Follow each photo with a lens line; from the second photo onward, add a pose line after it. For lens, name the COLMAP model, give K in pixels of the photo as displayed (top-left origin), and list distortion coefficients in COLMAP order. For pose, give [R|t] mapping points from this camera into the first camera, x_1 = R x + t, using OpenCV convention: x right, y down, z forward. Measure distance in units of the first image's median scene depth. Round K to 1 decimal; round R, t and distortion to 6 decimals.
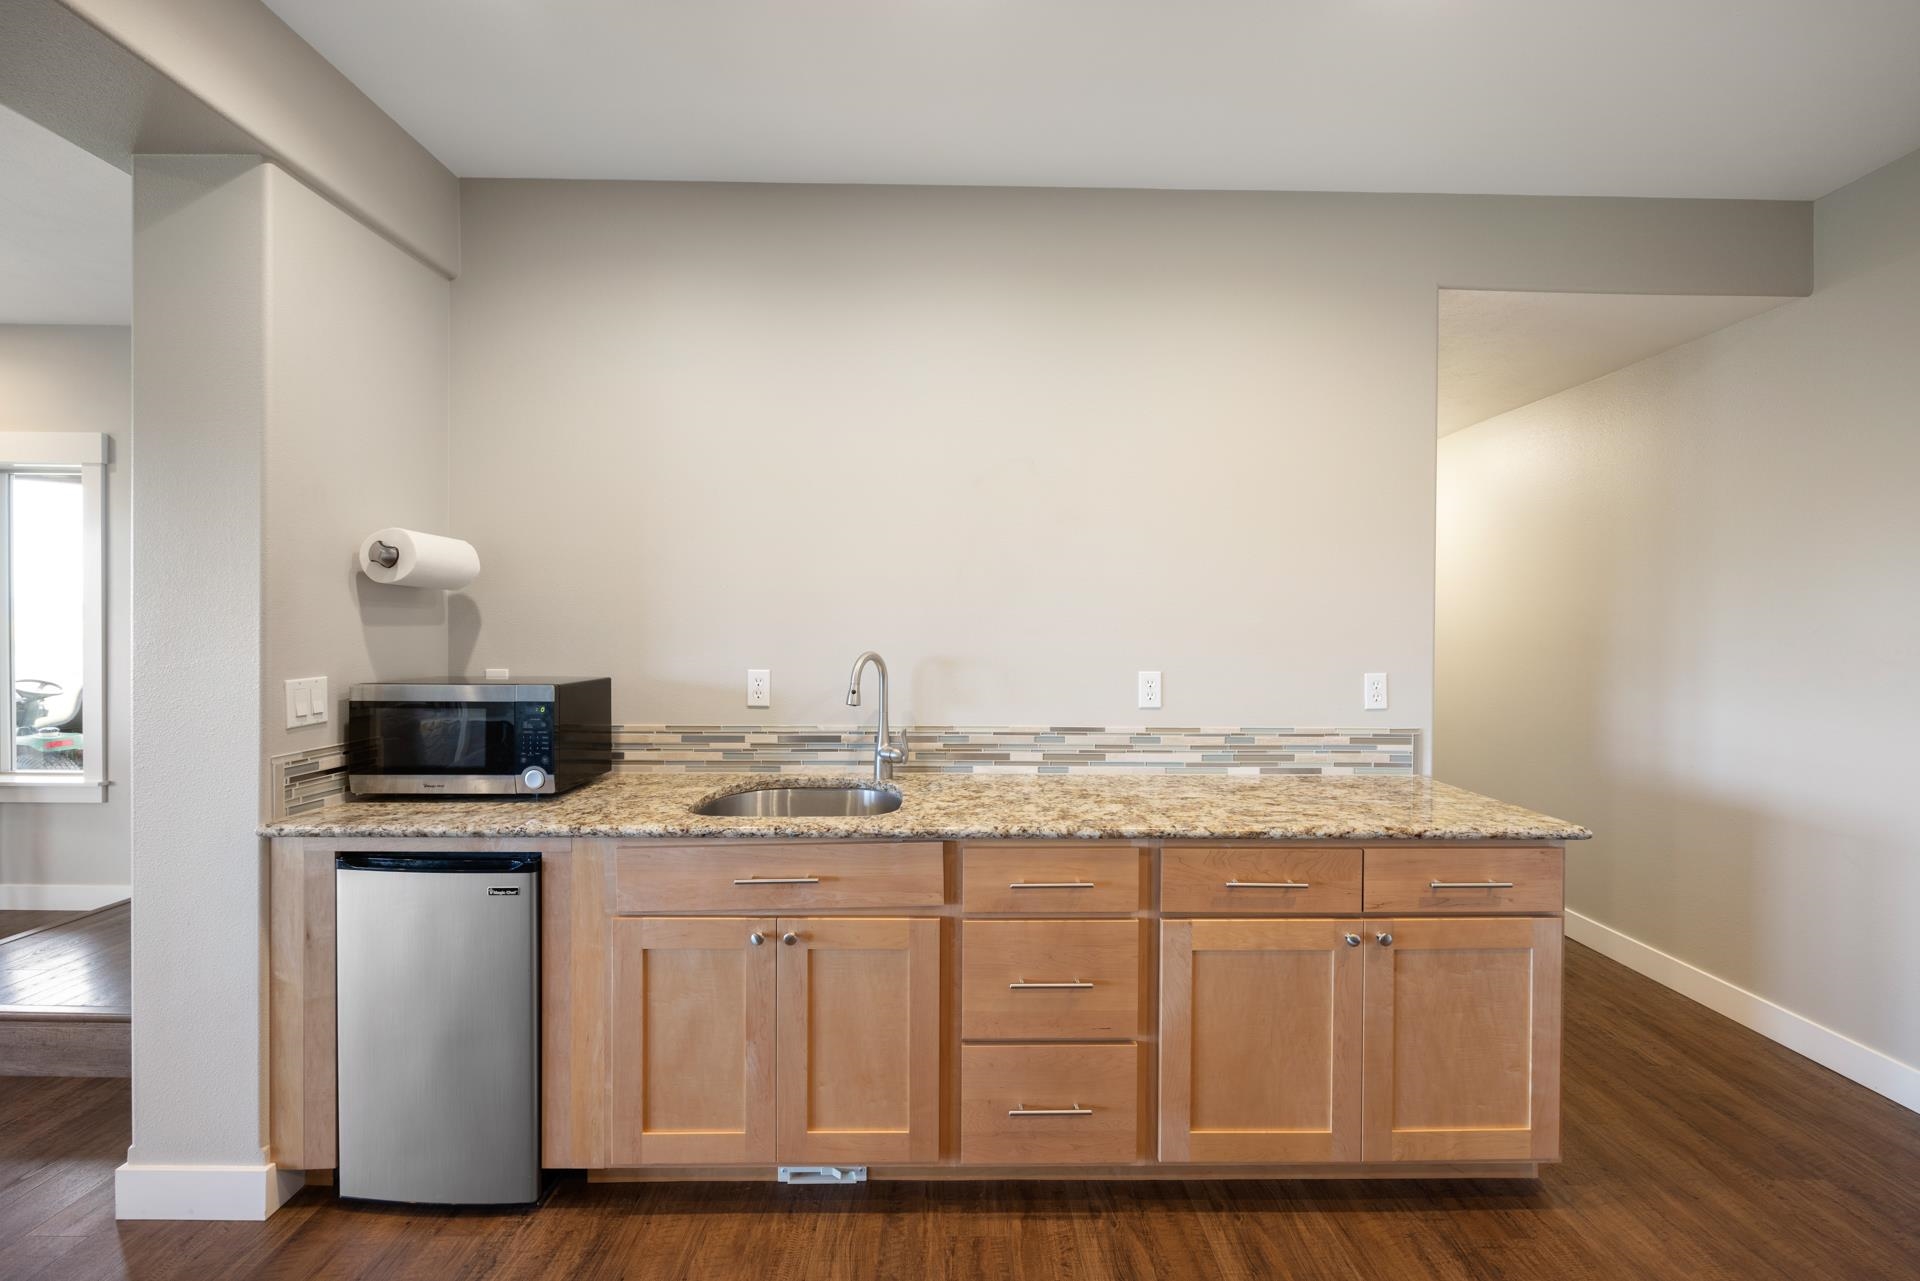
lens RADIAL K [[771.3, 0, 953.1], [0, 771.3, 637.0], [0, 0, 1]] dist [-0.000428, 0.000253]
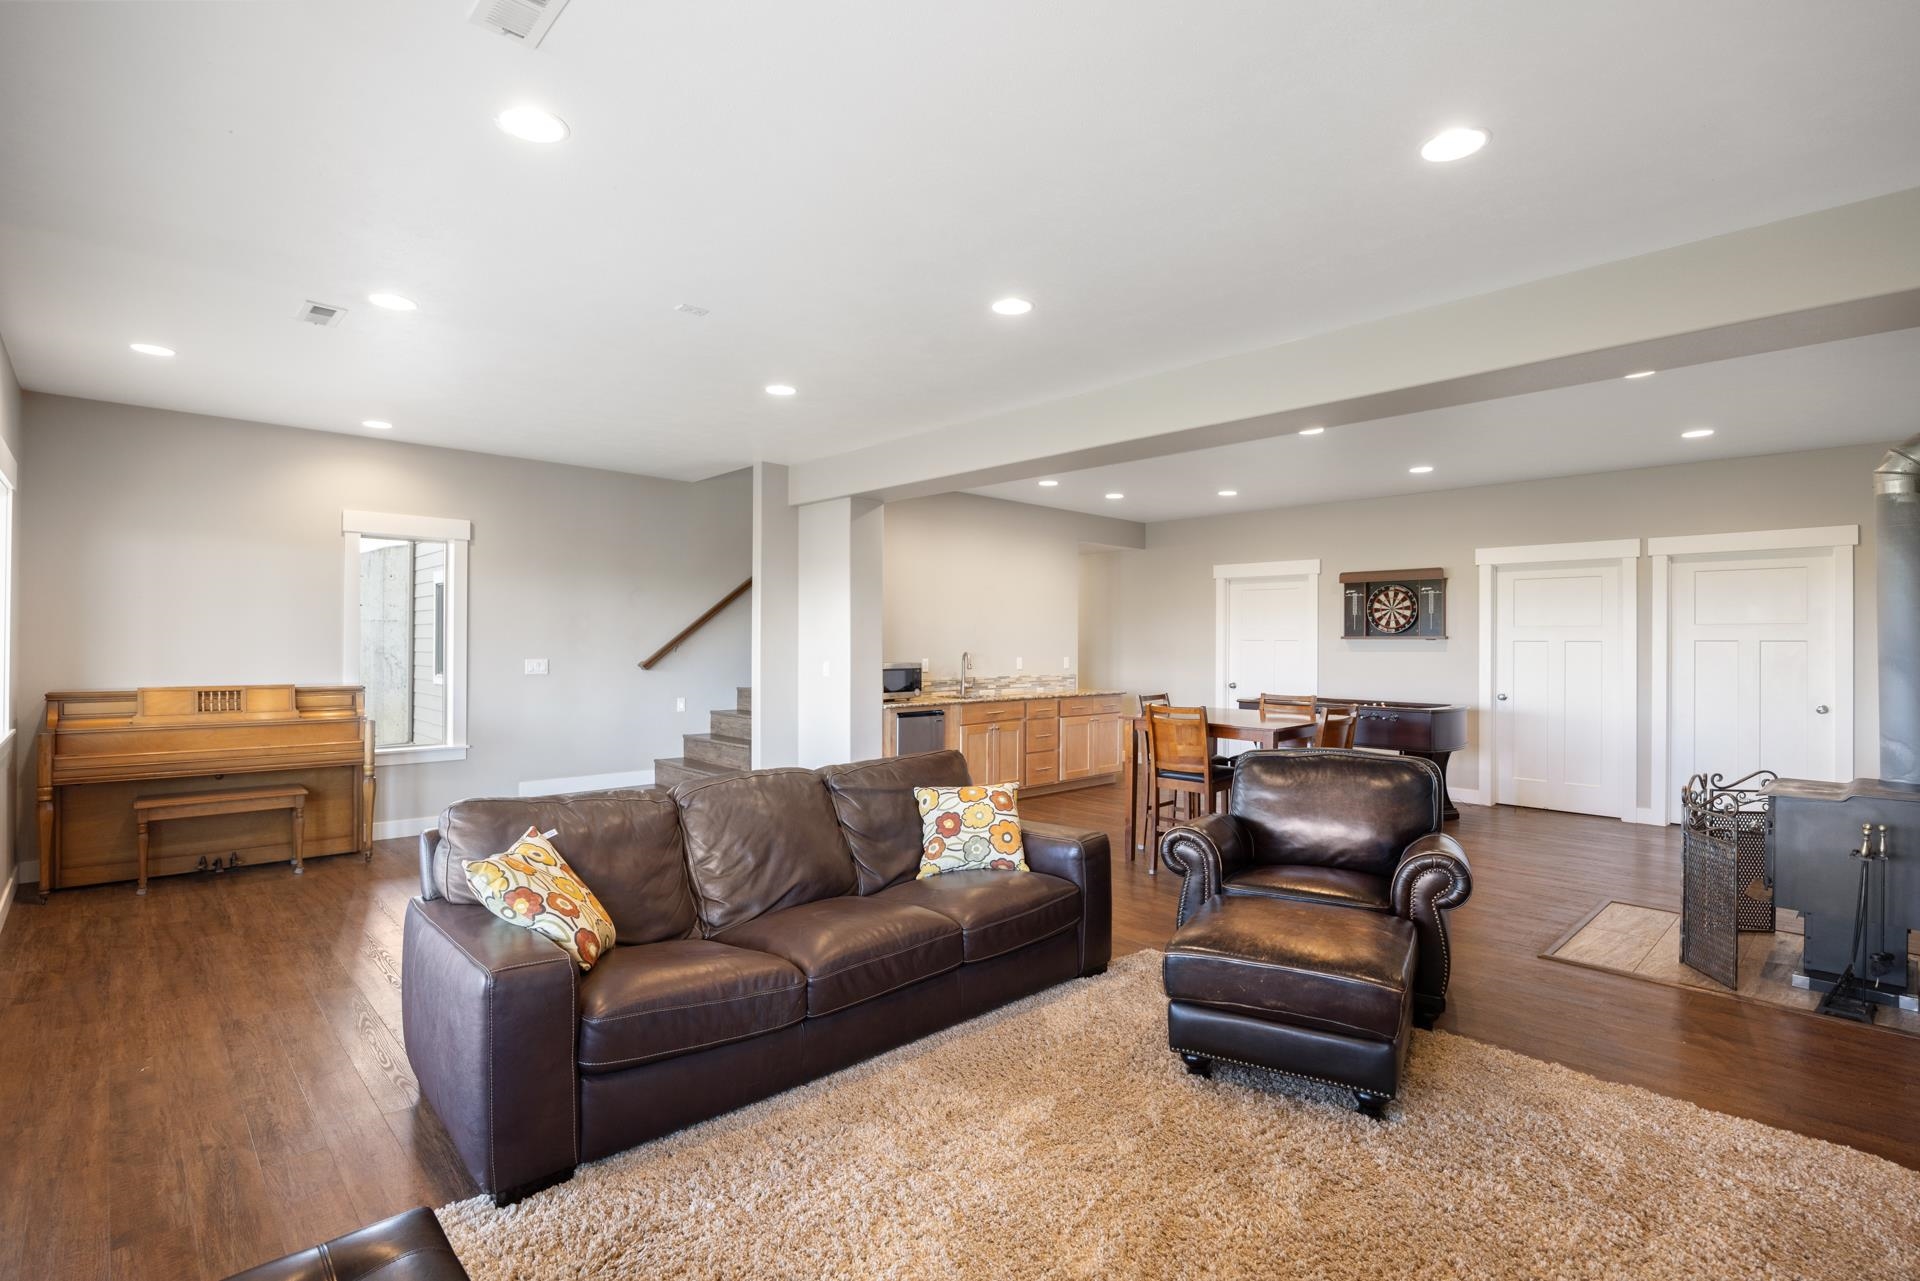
lens RADIAL K [[917.5, 0, 961.3], [0, 917.5, 639.6], [0, 0, 1]] dist [-0.014155, 0.000047]
pose [[0.729307, -0.002885, 0.684181, -3.005581], [0.008790, 0.999948, -0.005153, -0.013659], [-0.684130, 0.009772, 0.729294, -1.884957]]
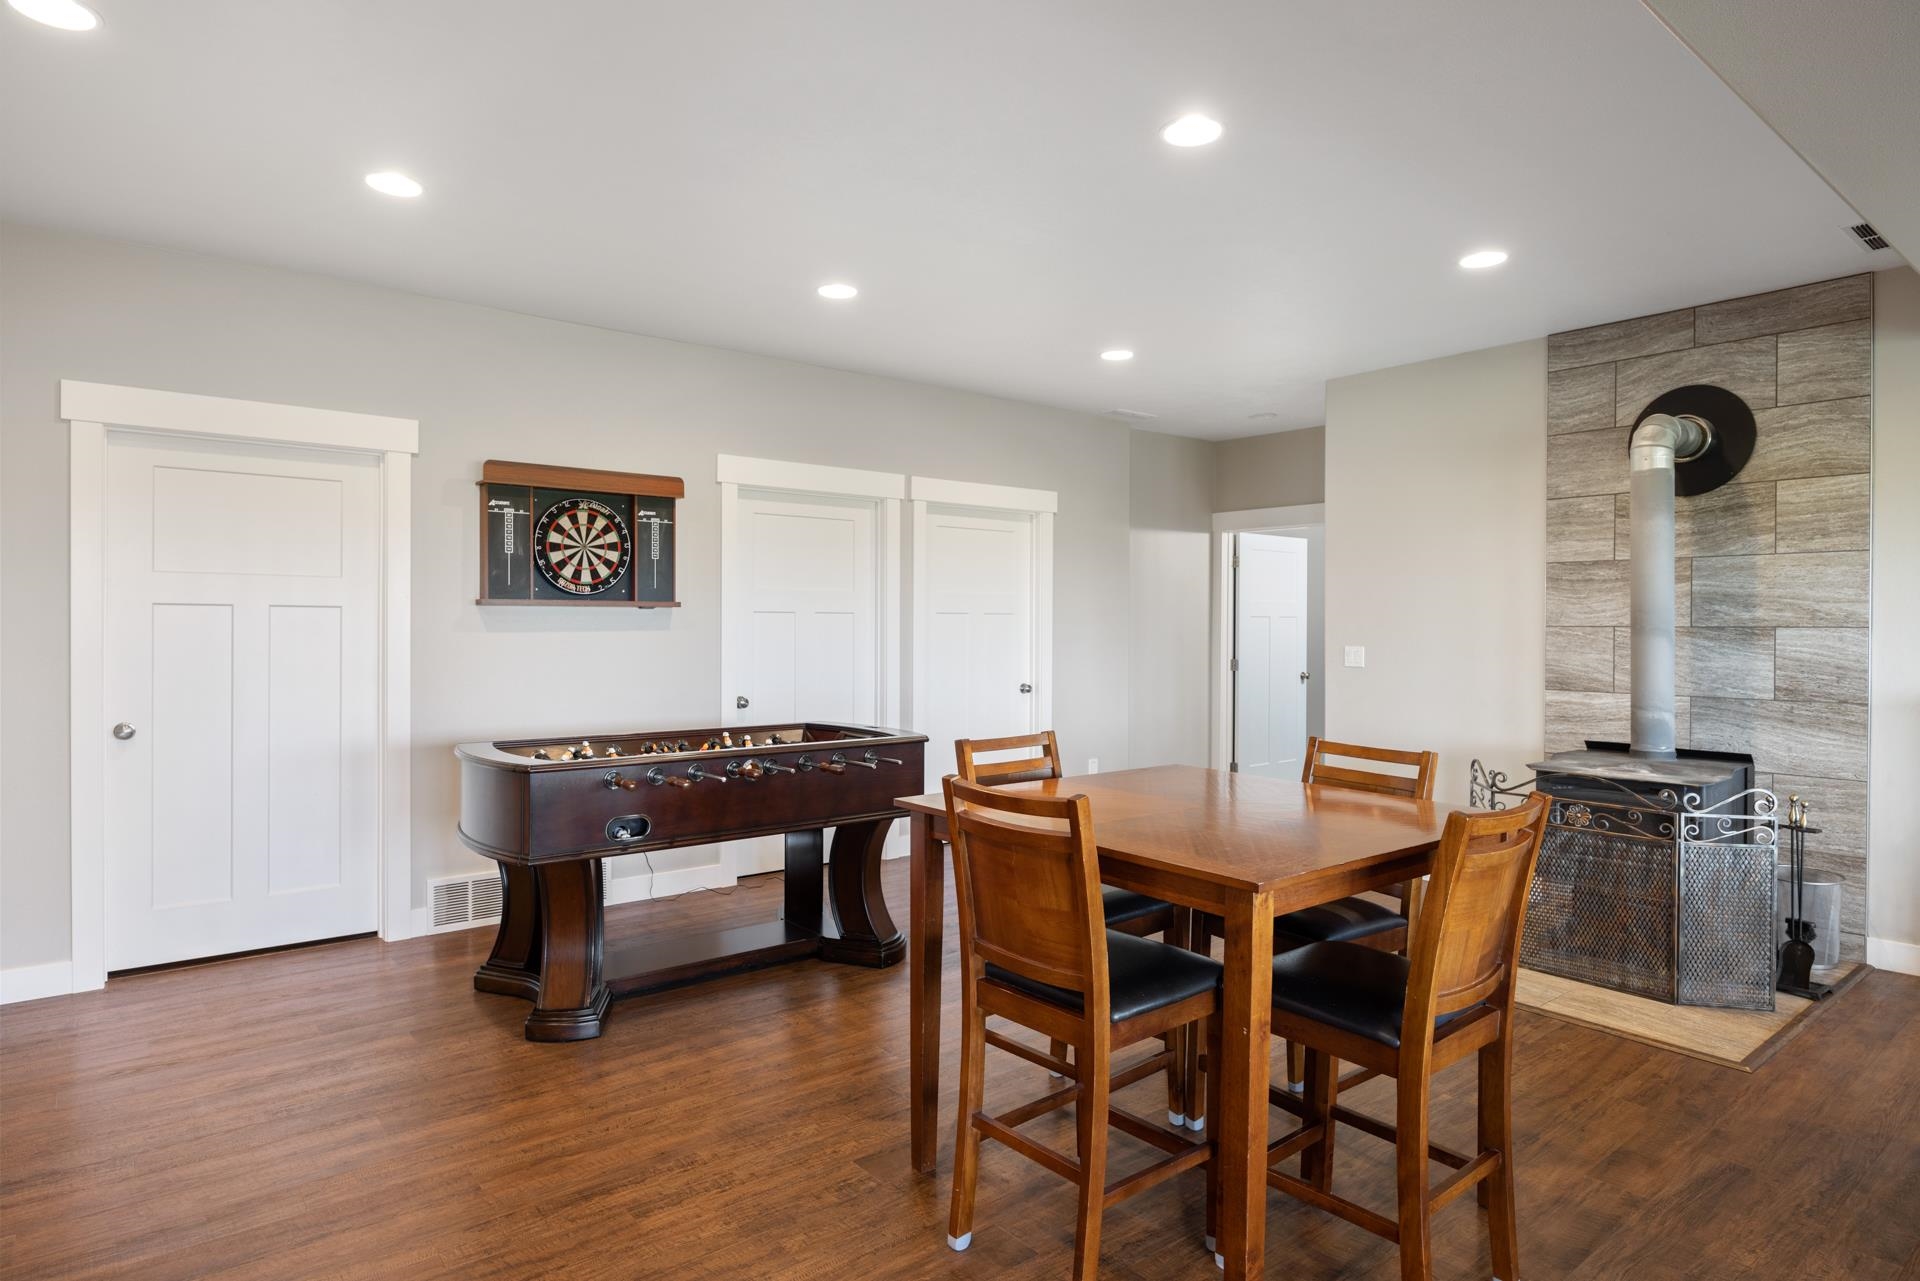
lens RADIAL K [[1088.9, 0, 951.6], [0, 1088.9, 636.0], [0, 0, 1]] dist [-0.007099, 0.001093]
pose [[-0.625998, -0.020708, 0.779550, -1.165928], [-0.002139, 0.999689, 0.024838, -0.016184], [-0.779822, 0.013881, -0.625848, 0.773089]]
